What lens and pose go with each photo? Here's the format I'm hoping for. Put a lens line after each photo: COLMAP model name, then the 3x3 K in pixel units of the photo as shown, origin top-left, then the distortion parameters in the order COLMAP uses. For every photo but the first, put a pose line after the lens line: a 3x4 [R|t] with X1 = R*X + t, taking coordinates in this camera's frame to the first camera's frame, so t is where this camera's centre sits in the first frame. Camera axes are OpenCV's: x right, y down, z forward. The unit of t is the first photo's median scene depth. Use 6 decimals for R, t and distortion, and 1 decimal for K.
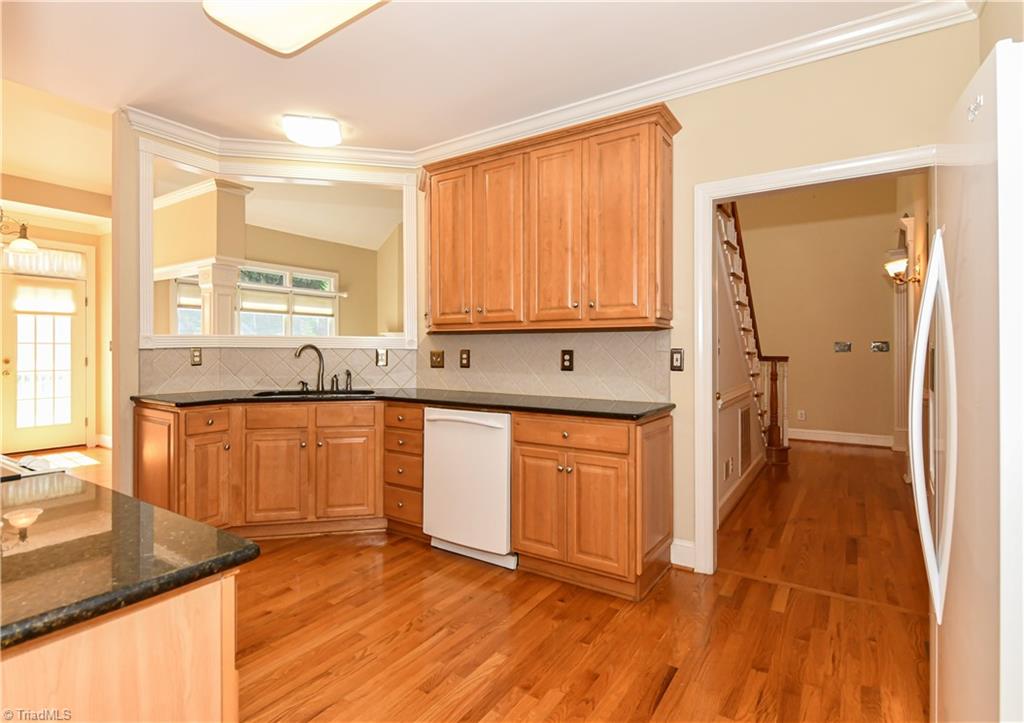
lens RADIAL K [[528.2, 0, 485.6], [0, 528.2, 348.6], [0, 0, 1]] dist [0.003977, -0.004549]
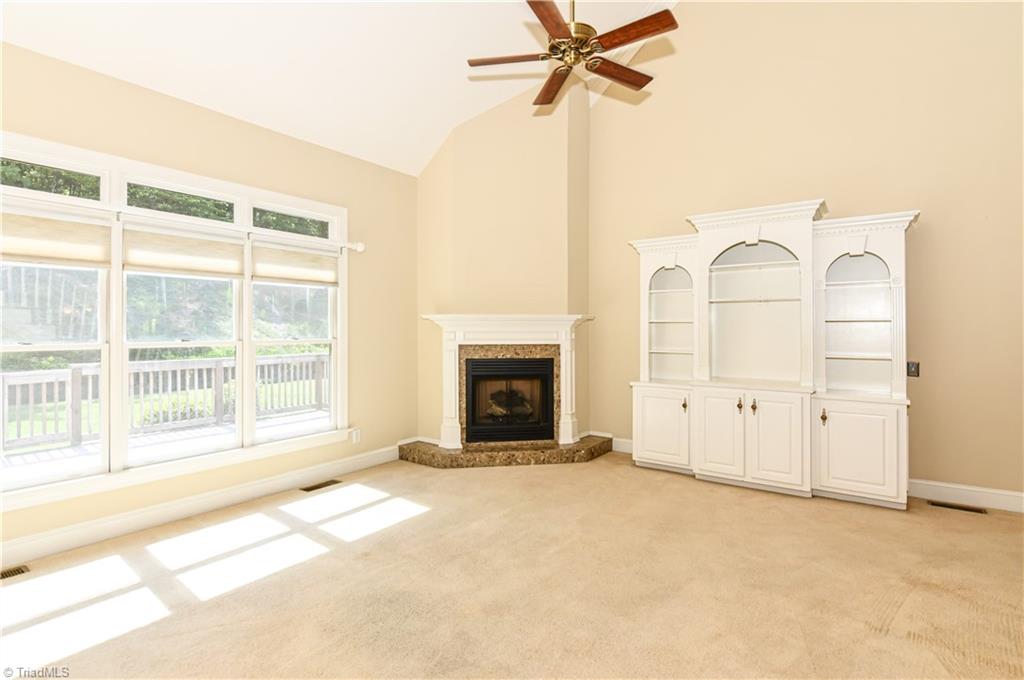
lens RADIAL K [[493.3, 0, 512.5], [0, 493.3, 329.3], [0, 0, 1]] dist [0.011000, -0.011472]
pose [[0.999950, 0.003934, -0.009197, -0.269340], [-0.003911, 0.999989, 0.002522, -0.045000], [0.009207, -0.002486, 0.999955, 1.291900]]
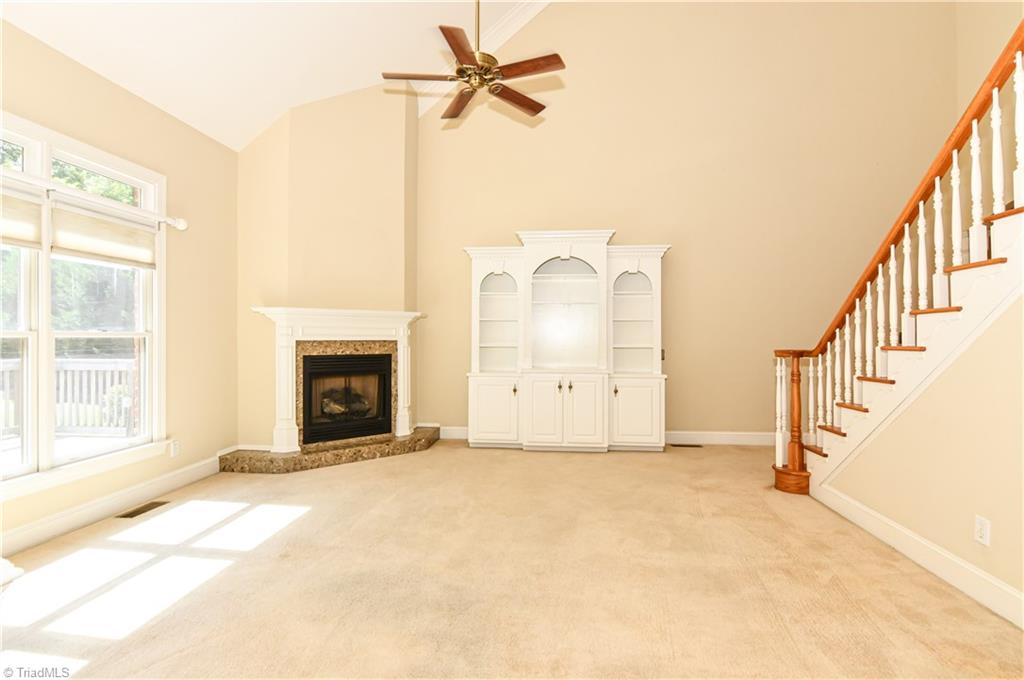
lens RADIAL K [[493.3, 0, 508.1], [0, 493.3, 336.4], [0, 0, 1]] dist [0.011000, -0.011472]
pose [[0.866762, 0.006909, 0.498674, -0.625134], [-0.007518, 0.999971, -0.000786, -0.008961], [-0.498665, -0.003067, 0.866789, 1.270218]]
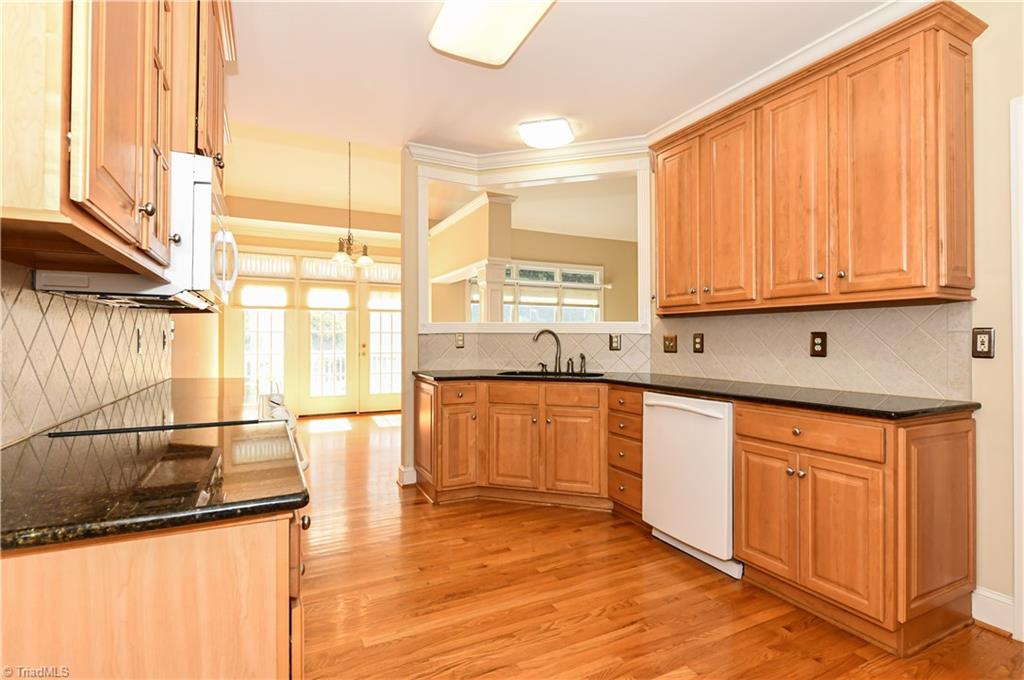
lens RADIAL K [[493.3, 0, 512.4], [0, 493.3, 337.5], [0, 0, 1]] dist [0.011000, -0.011472]
pose [[0.877687, -0.003050, -0.479224, 0.105743], [0.001376, 0.999992, -0.003843, 0.013814], [0.479232, 0.002714, 0.877684, 0.079048]]
